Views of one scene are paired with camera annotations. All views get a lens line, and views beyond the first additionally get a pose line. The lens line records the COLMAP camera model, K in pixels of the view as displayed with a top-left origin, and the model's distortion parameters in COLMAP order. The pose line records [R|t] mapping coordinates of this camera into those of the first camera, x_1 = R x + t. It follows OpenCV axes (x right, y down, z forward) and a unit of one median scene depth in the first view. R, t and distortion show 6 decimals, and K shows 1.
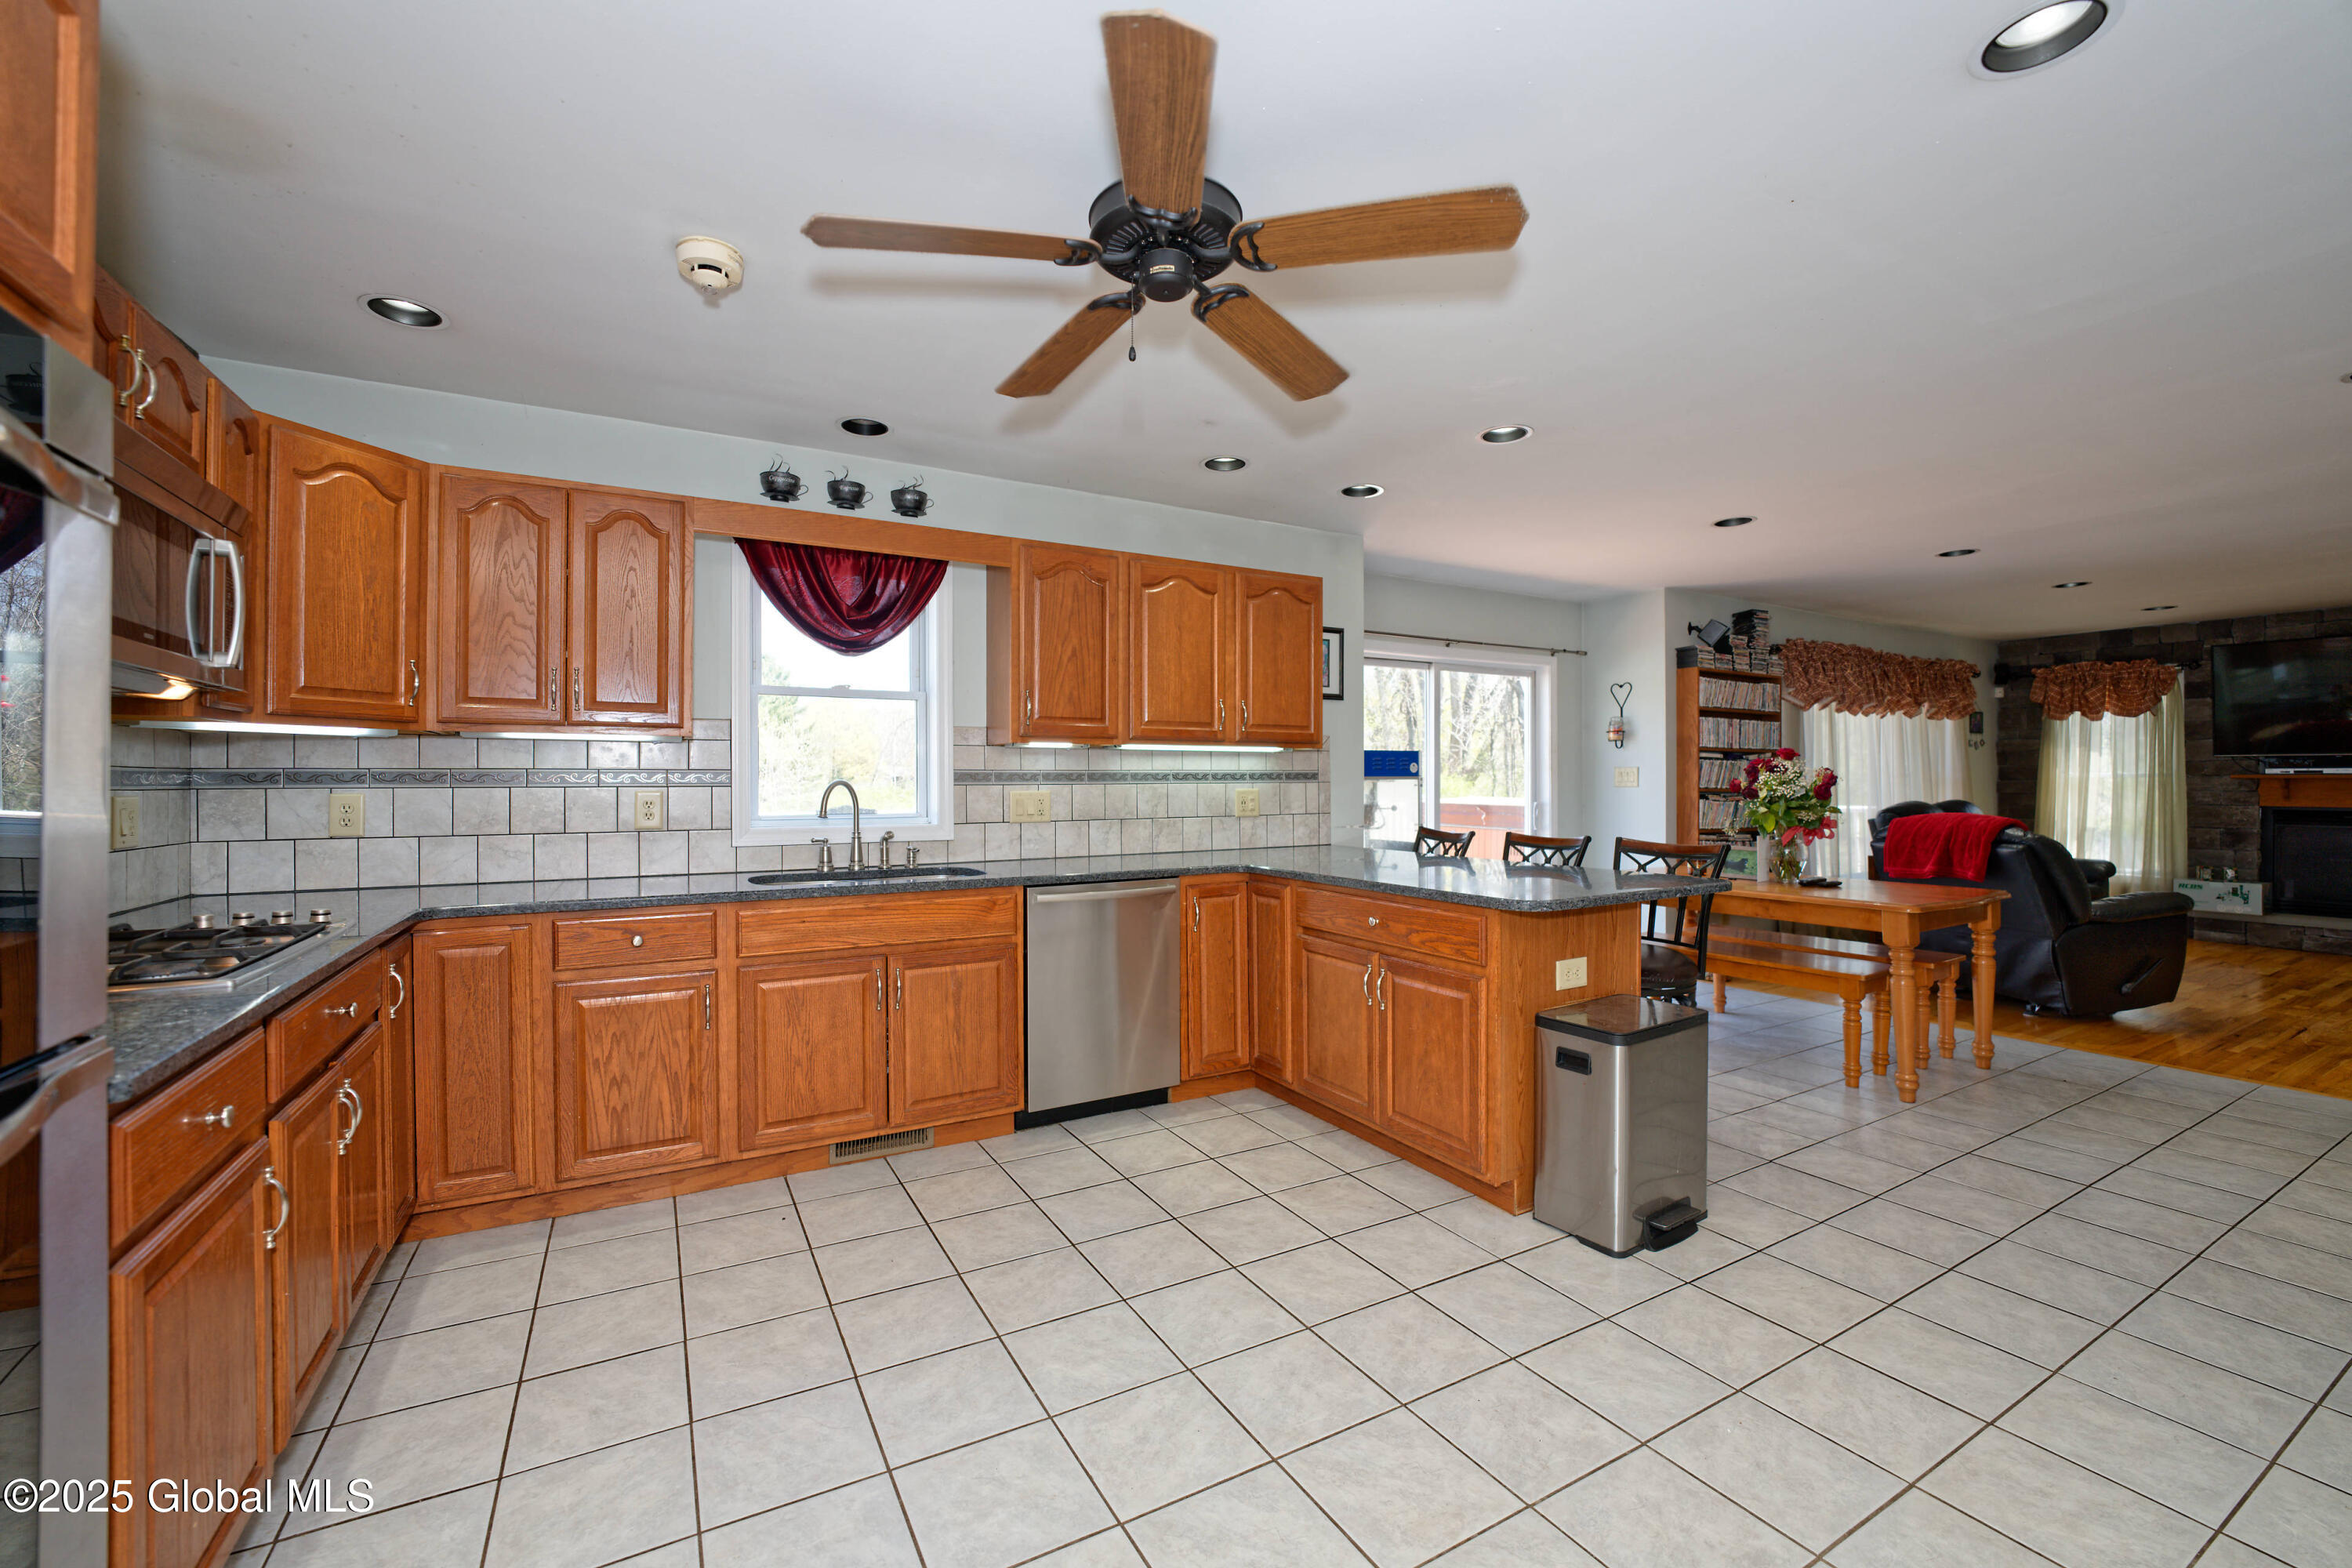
lens RADIAL K [[959.3, 0, 1180.7], [0, 959.3, 779.3], [0, 0, 1]] dist [-0.029911, 0.003584]
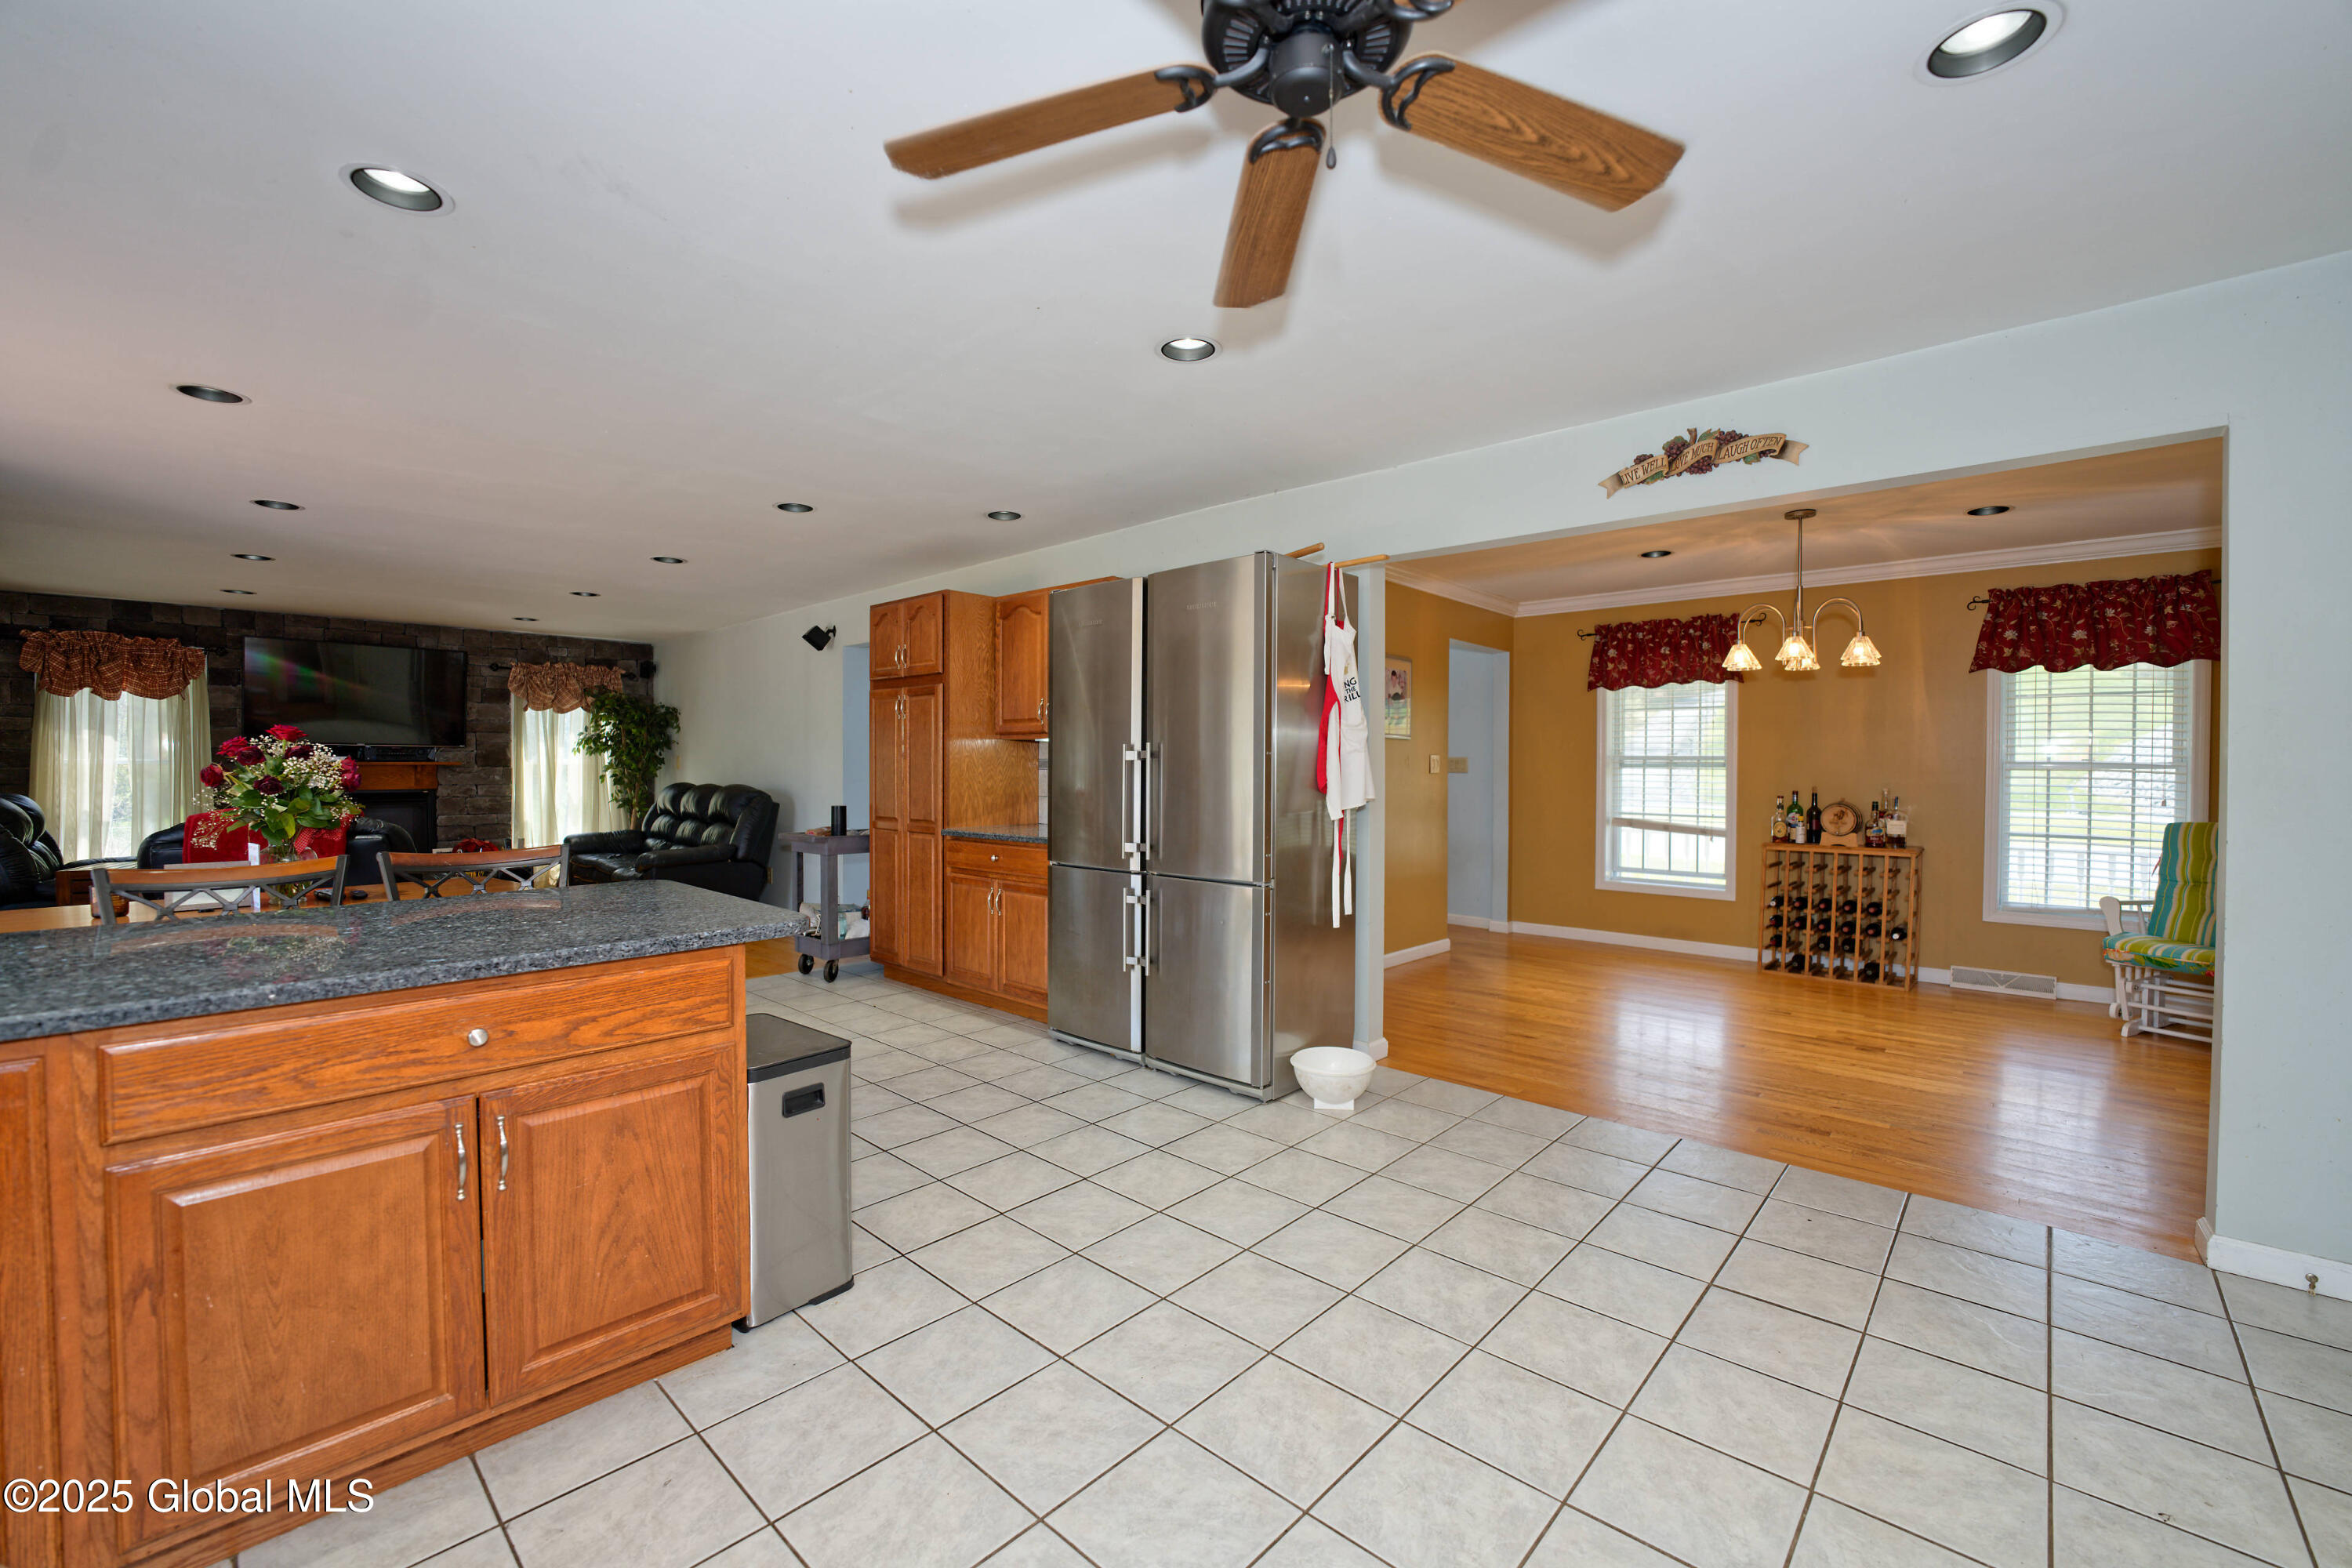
lens RADIAL K [[959.3, 0, 1174.4], [0, 959.3, 777.3], [0, 0, 1]] dist [-0.029911, 0.003584]
pose [[-0.303524, -0.011467, 0.952755, -0.291951], [-0.000022, 0.999928, 0.012028, -0.000516], [-0.952824, 0.003630, -0.303502, 0.562675]]
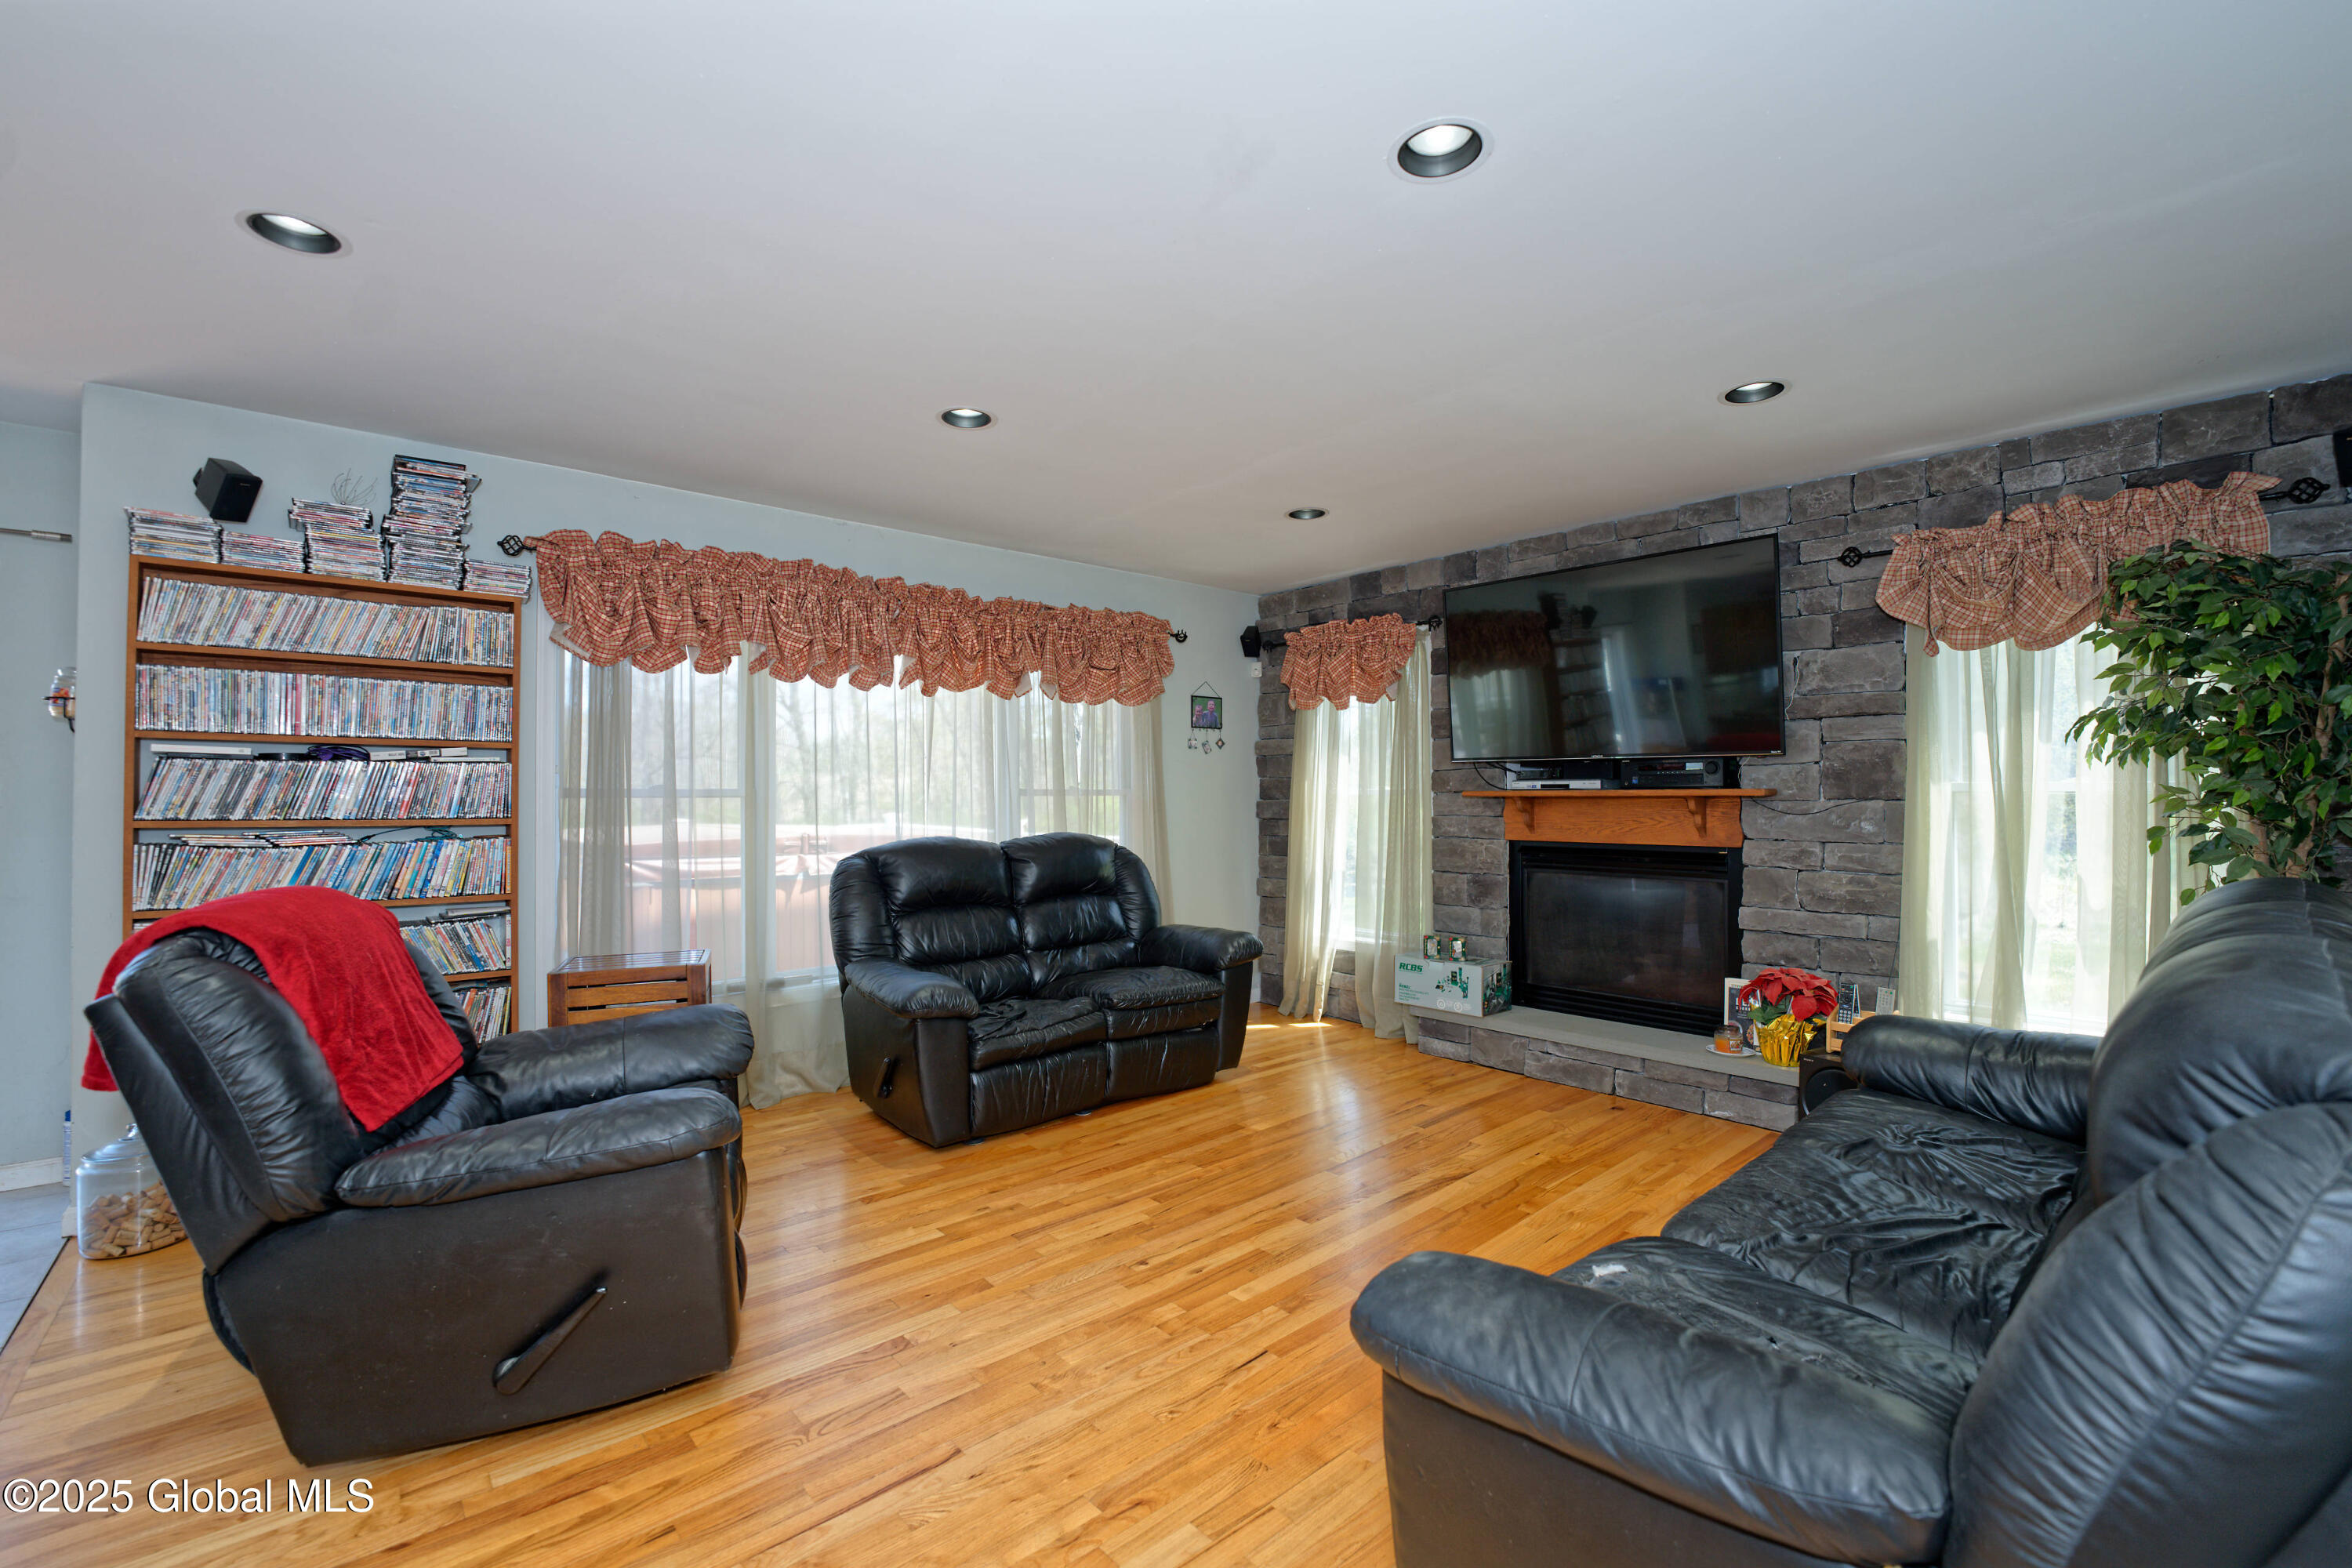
lens RADIAL K [[959.3, 0, 1183.6], [0, 959.3, 776.6], [0, 0, 1]] dist [-0.029911, 0.003584]
pose [[0.977977, 0.003215, 0.208688, 1.320344], [0.000740, 0.999822, -0.018868, -0.004199], [-0.208711, 0.018607, 0.977800, 0.648467]]
